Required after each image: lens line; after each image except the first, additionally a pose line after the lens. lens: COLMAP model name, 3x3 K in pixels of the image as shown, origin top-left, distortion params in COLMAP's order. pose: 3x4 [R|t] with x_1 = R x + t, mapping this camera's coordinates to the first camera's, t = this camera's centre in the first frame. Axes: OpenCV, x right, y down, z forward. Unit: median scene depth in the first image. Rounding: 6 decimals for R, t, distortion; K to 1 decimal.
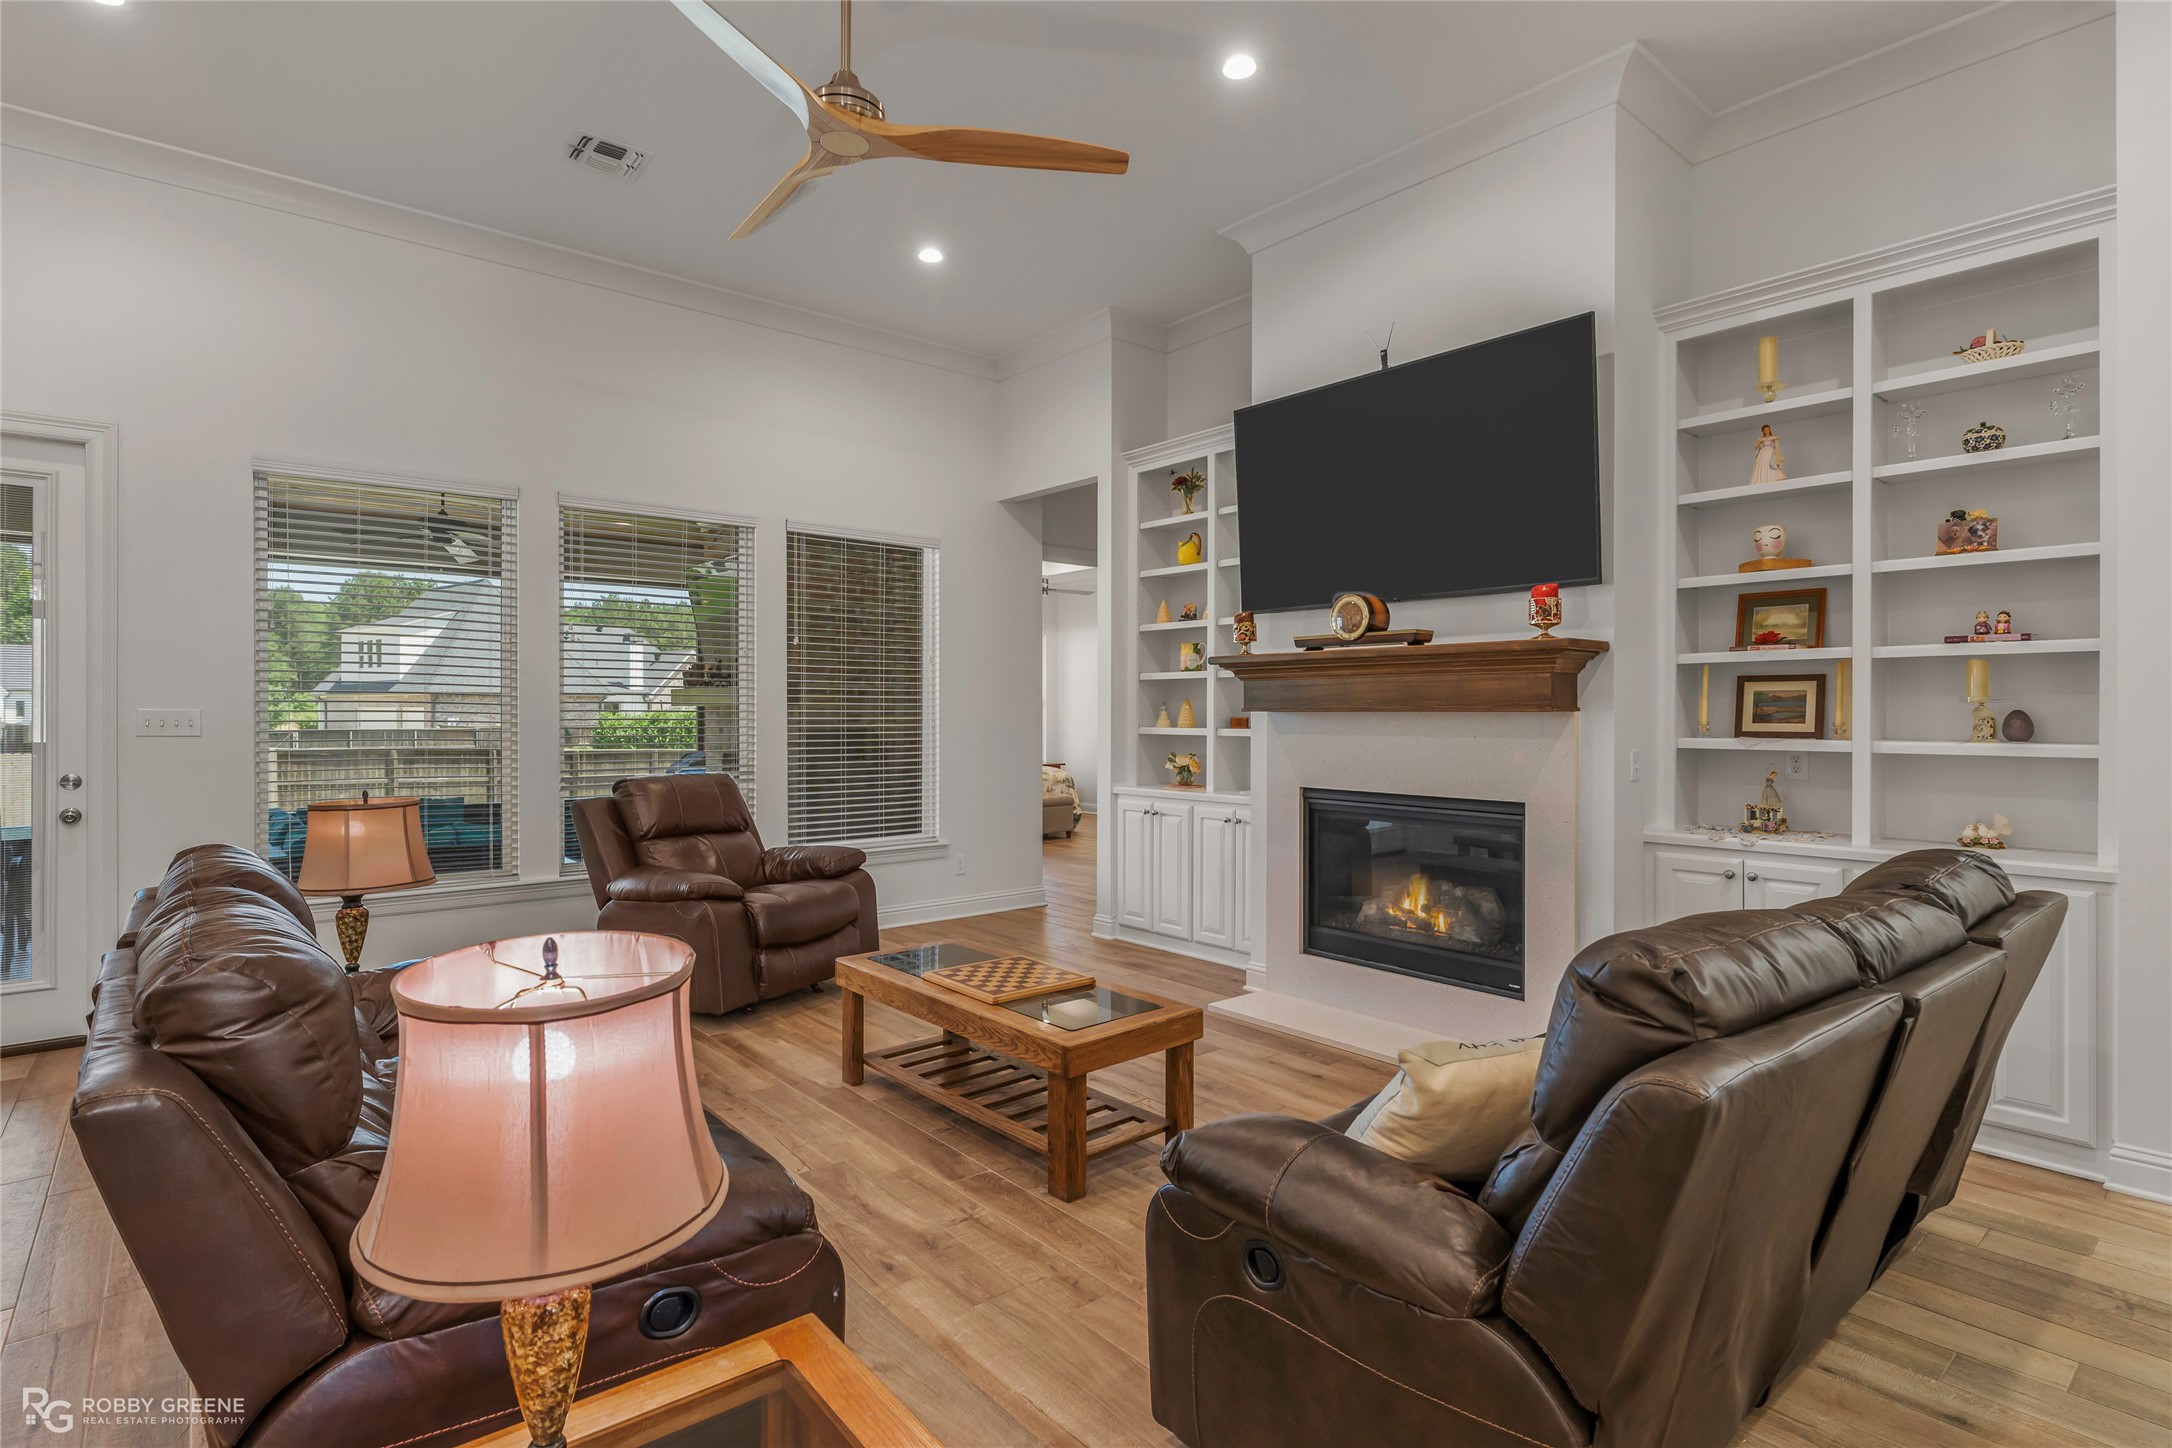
lens RADIAL K [[1082.4, 0, 1076.0], [0, 1082.4, 718.7], [0, 0, 1]] dist [0.005746, 0.000110]
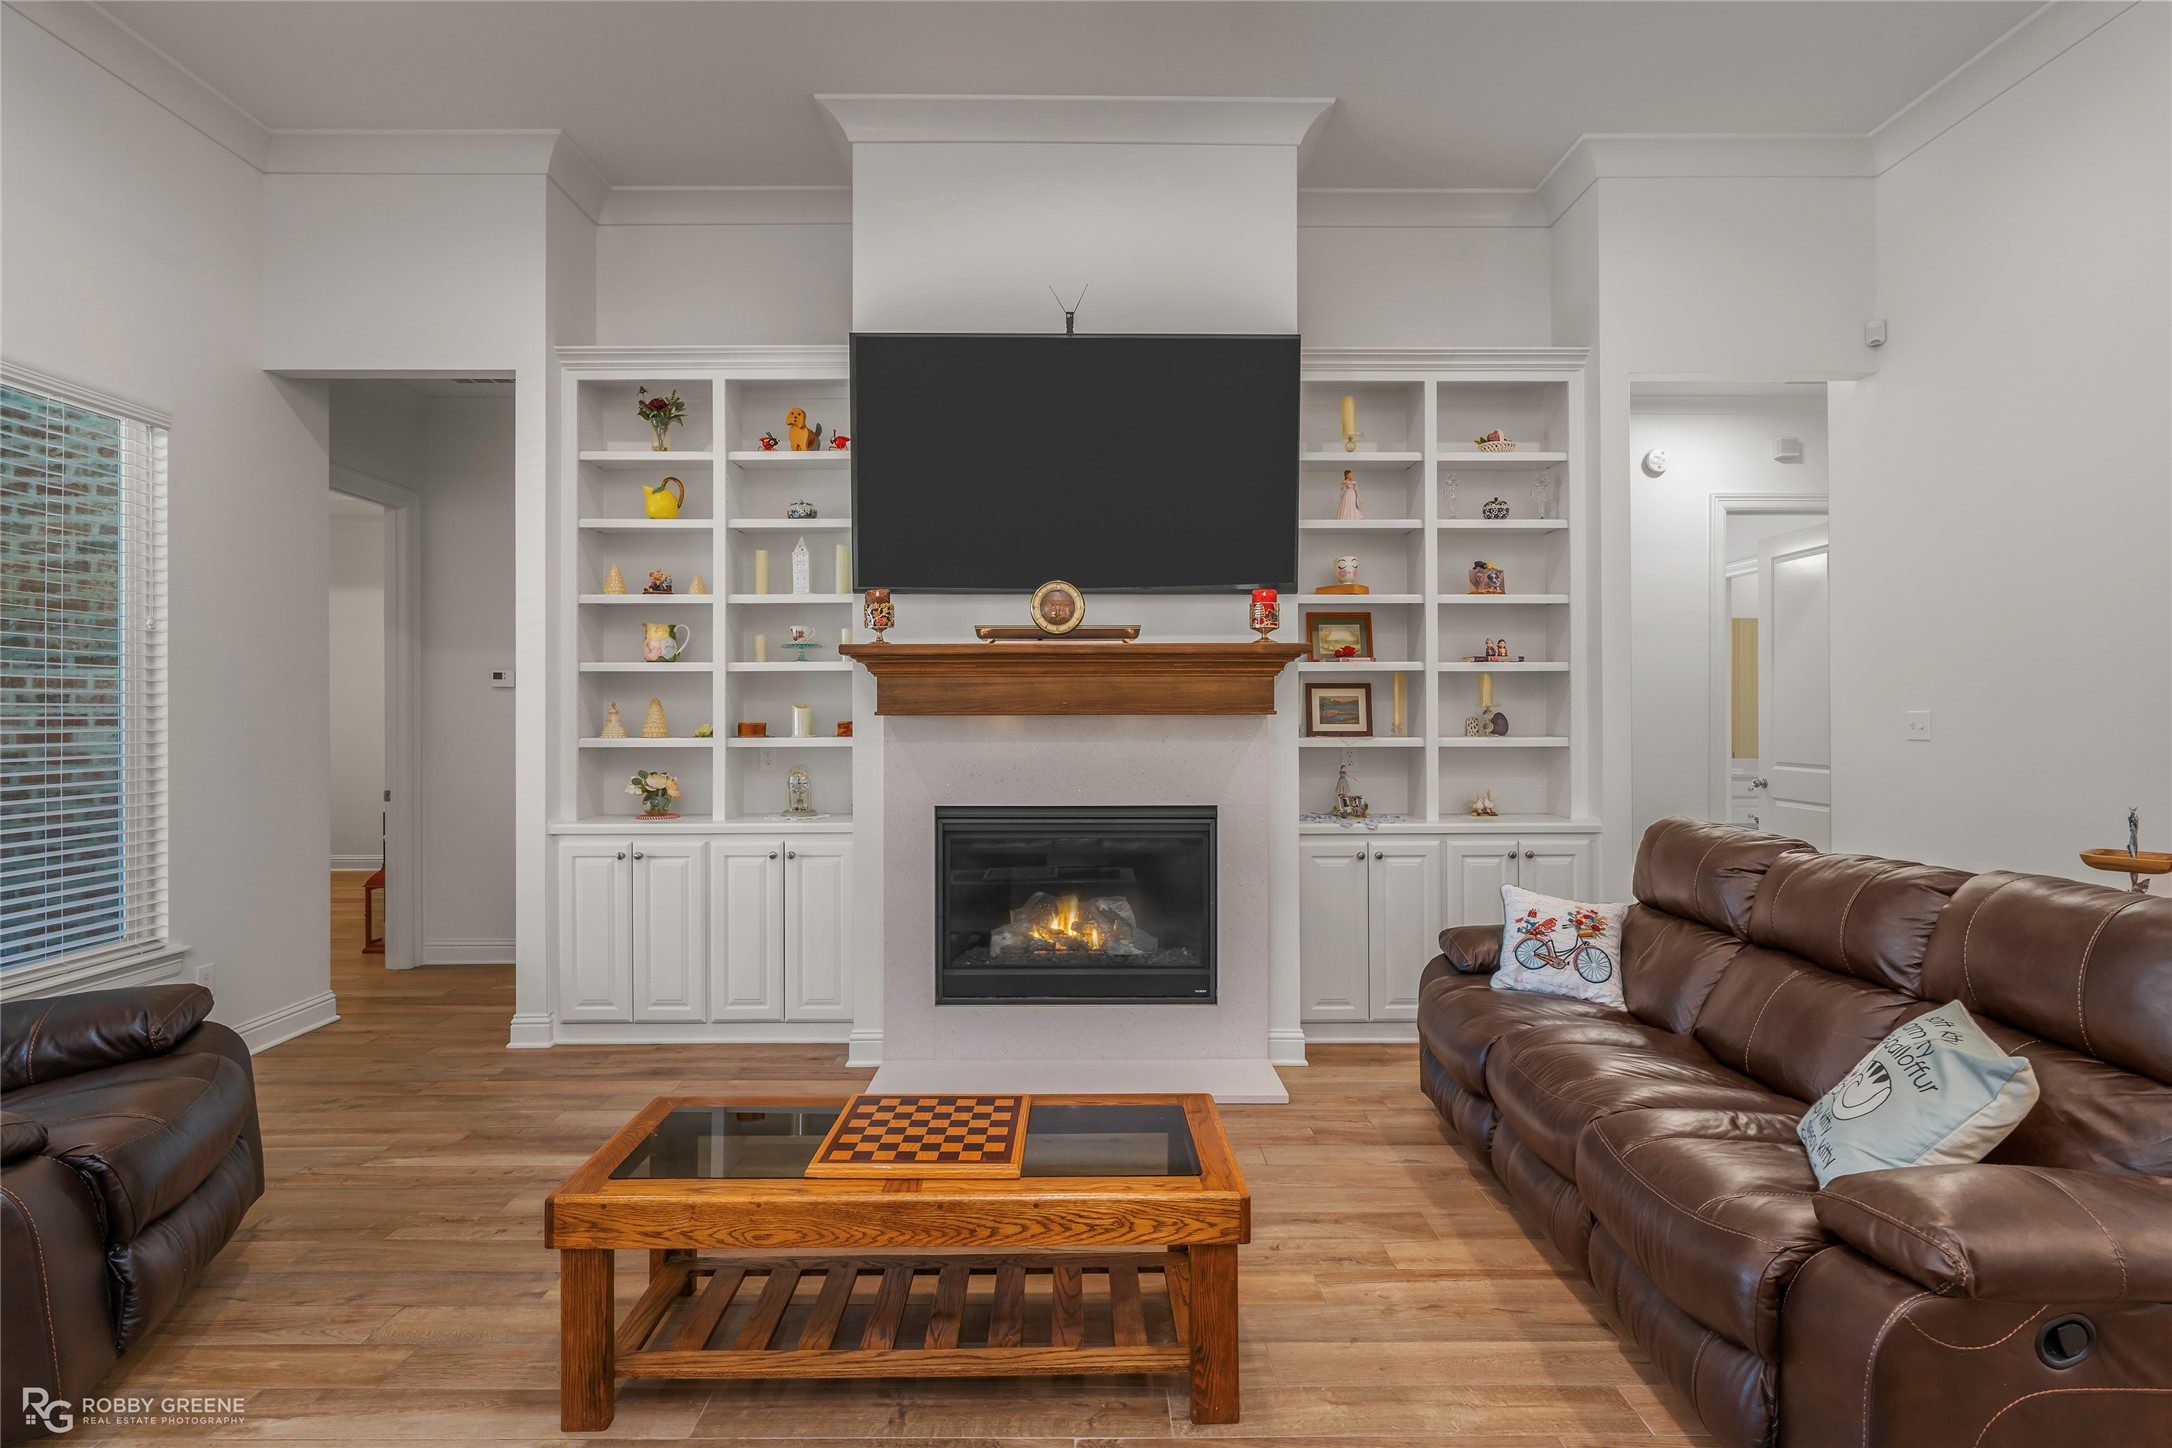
lens RADIAL K [[1082.4, 0, 1082.2], [0, 1082.4, 719.9], [0, 0, 1]] dist [0.005746, 0.000110]
pose [[0.637913, -0.004736, 0.770094, -0.403610], [0.007706, 0.999970, -0.000234, -0.001900], [-0.770070, 0.006084, 0.637931, 0.422471]]
